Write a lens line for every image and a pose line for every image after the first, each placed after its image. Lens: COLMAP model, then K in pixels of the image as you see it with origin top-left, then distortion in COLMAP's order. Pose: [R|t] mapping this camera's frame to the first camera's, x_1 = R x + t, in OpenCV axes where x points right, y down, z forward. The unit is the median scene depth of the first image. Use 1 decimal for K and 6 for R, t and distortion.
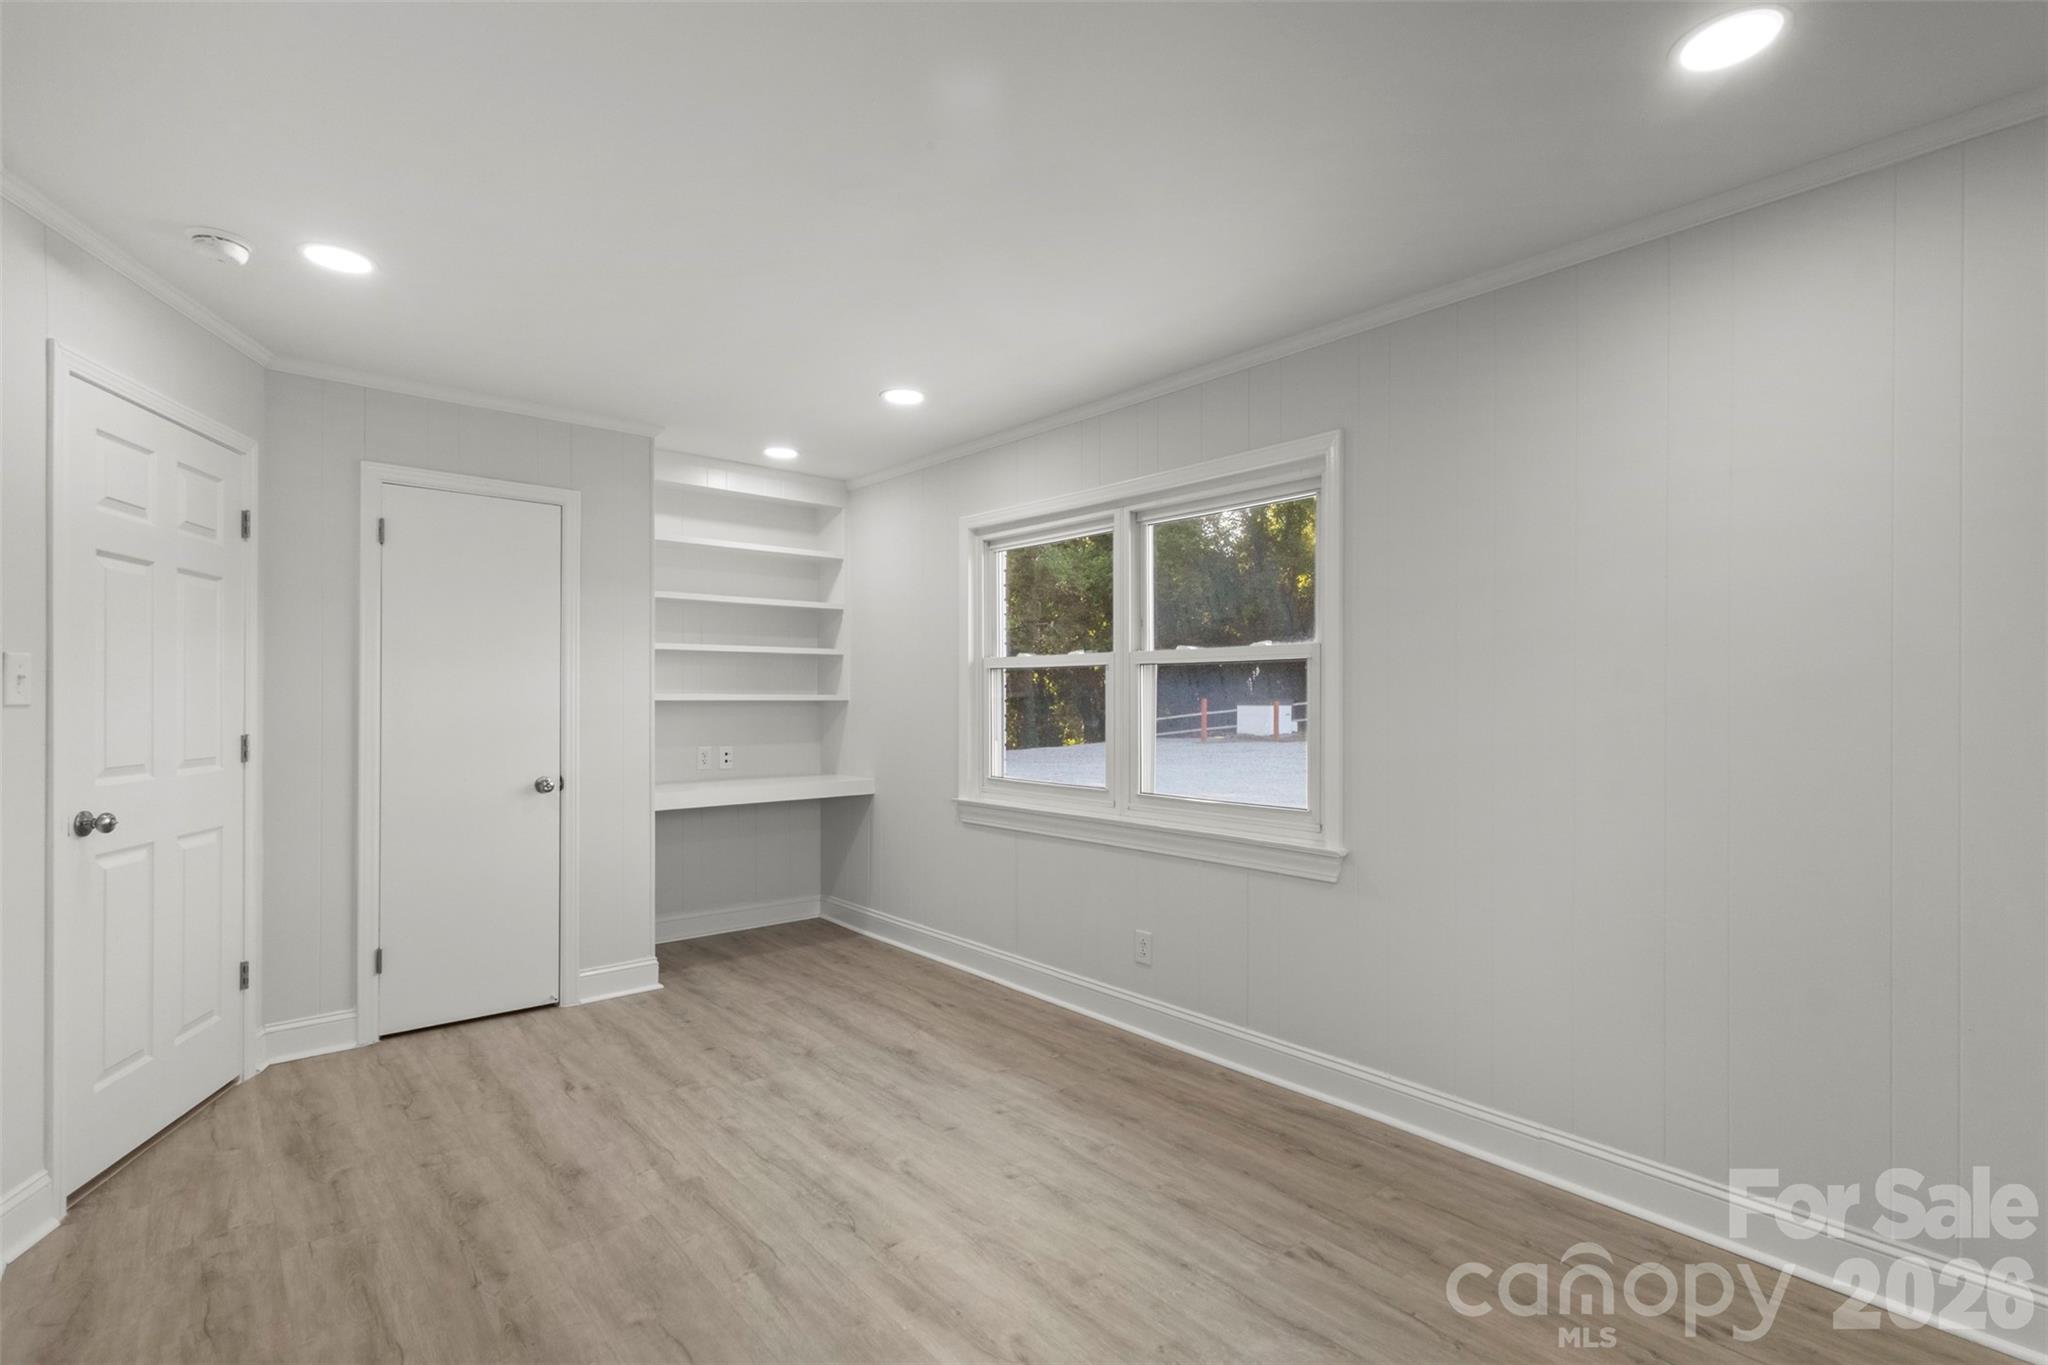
lens RADIAL K [[944.6, 0, 1017.9], [0, 944.6, 693.0], [0, 0, 1]] dist [0.007326, 0.000254]
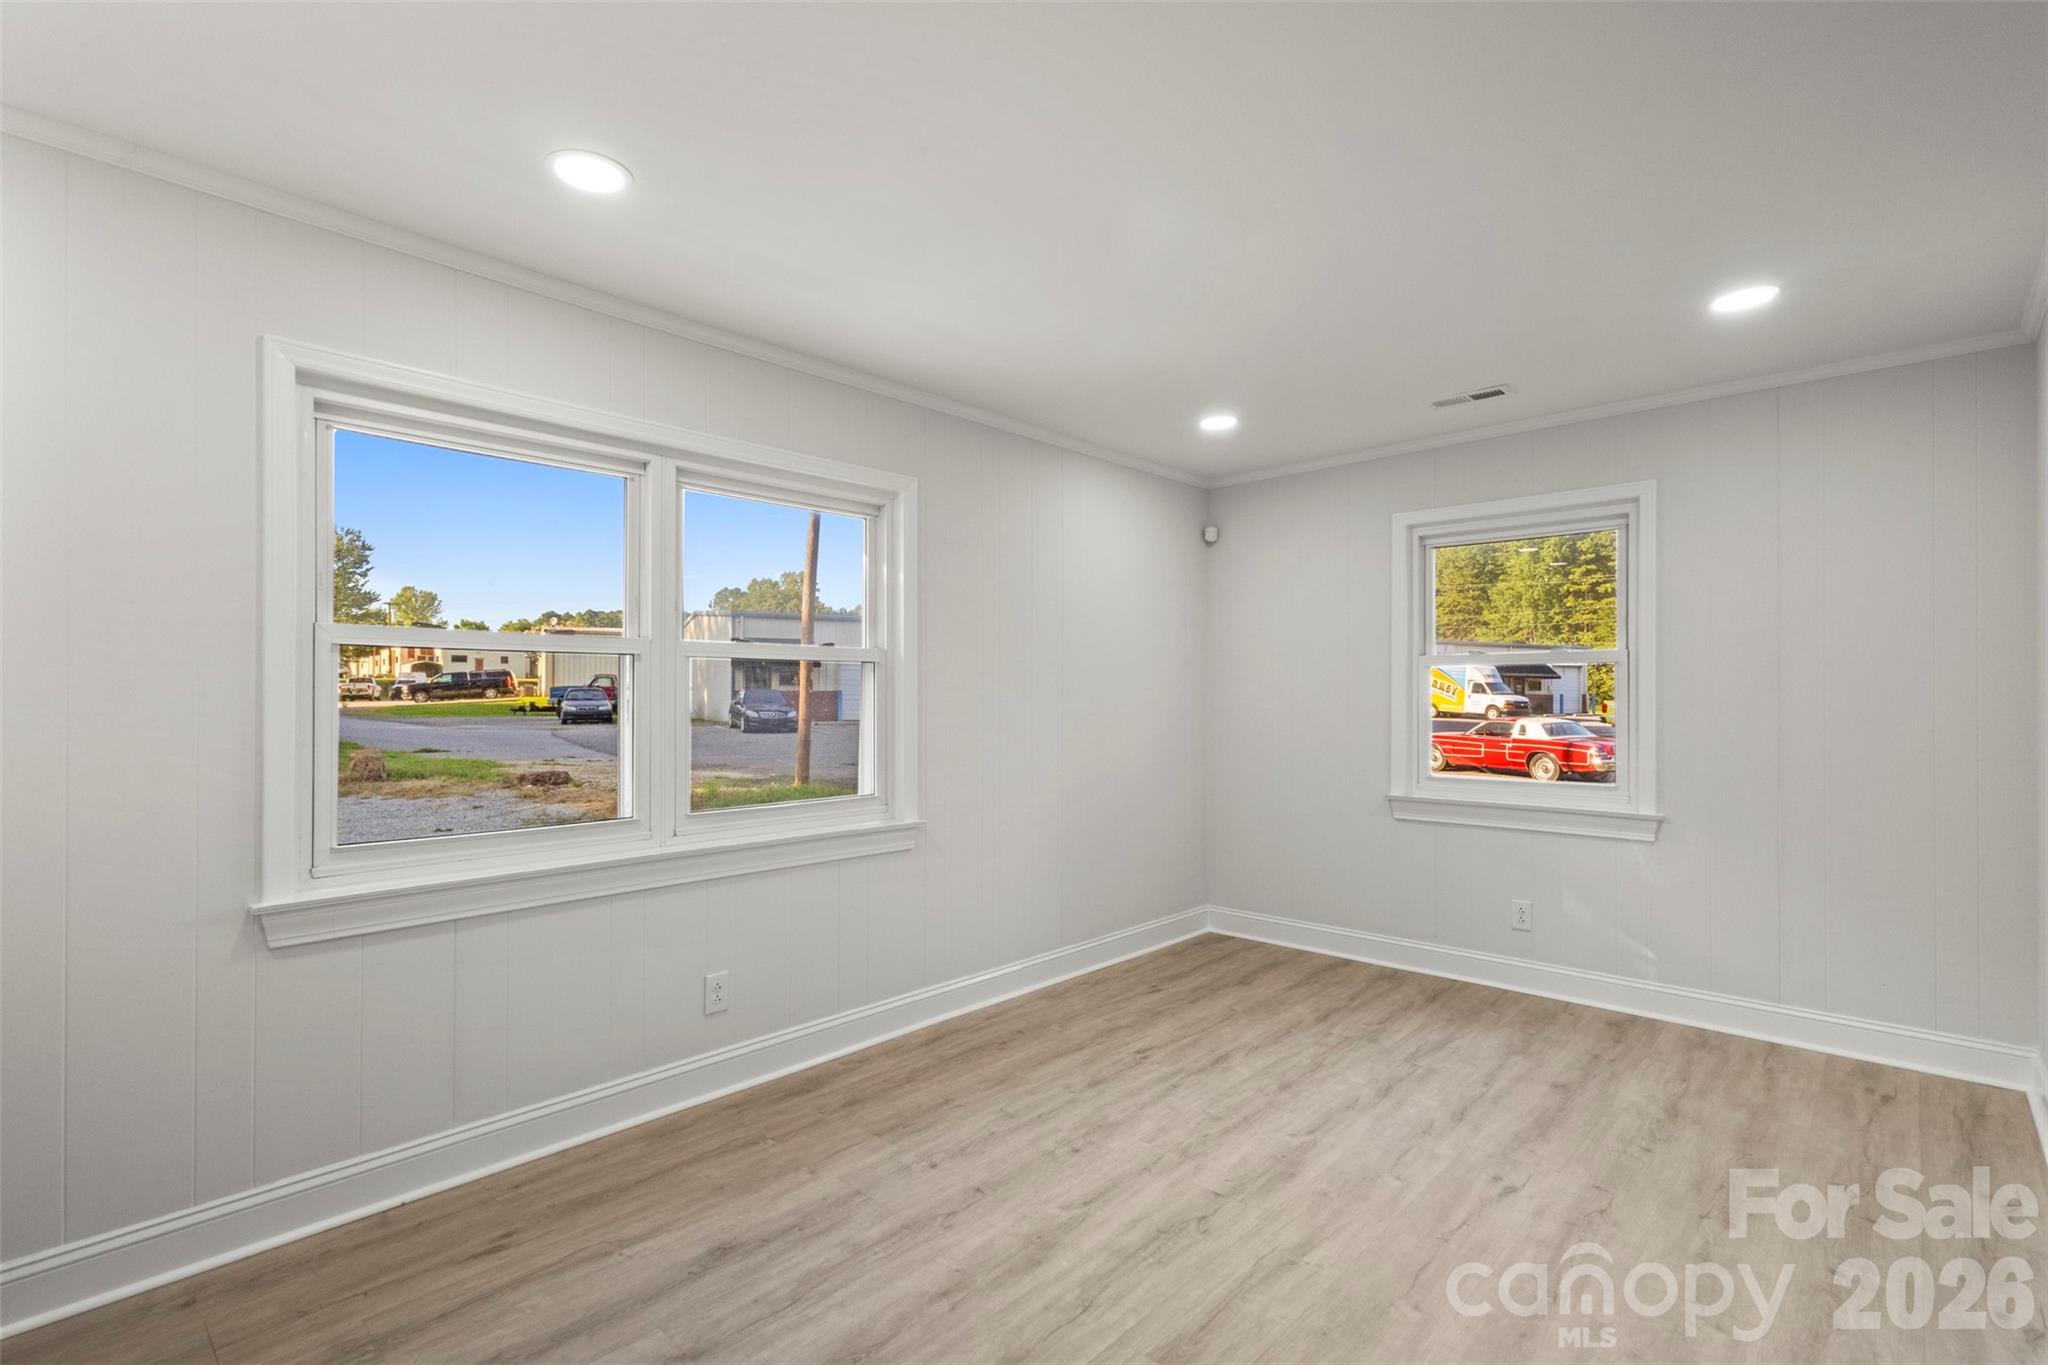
lens RADIAL K [[944.6, 0, 1015.1], [0, 944.6, 687.4], [0, 0, 1]] dist [0.007326, 0.000254]
pose [[-0.100038, 0.006787, 0.994960, -0.867046], [-0.004923, 0.999961, -0.007316, 0.001309], [-0.994971, -0.005630, -0.100001, 0.964992]]
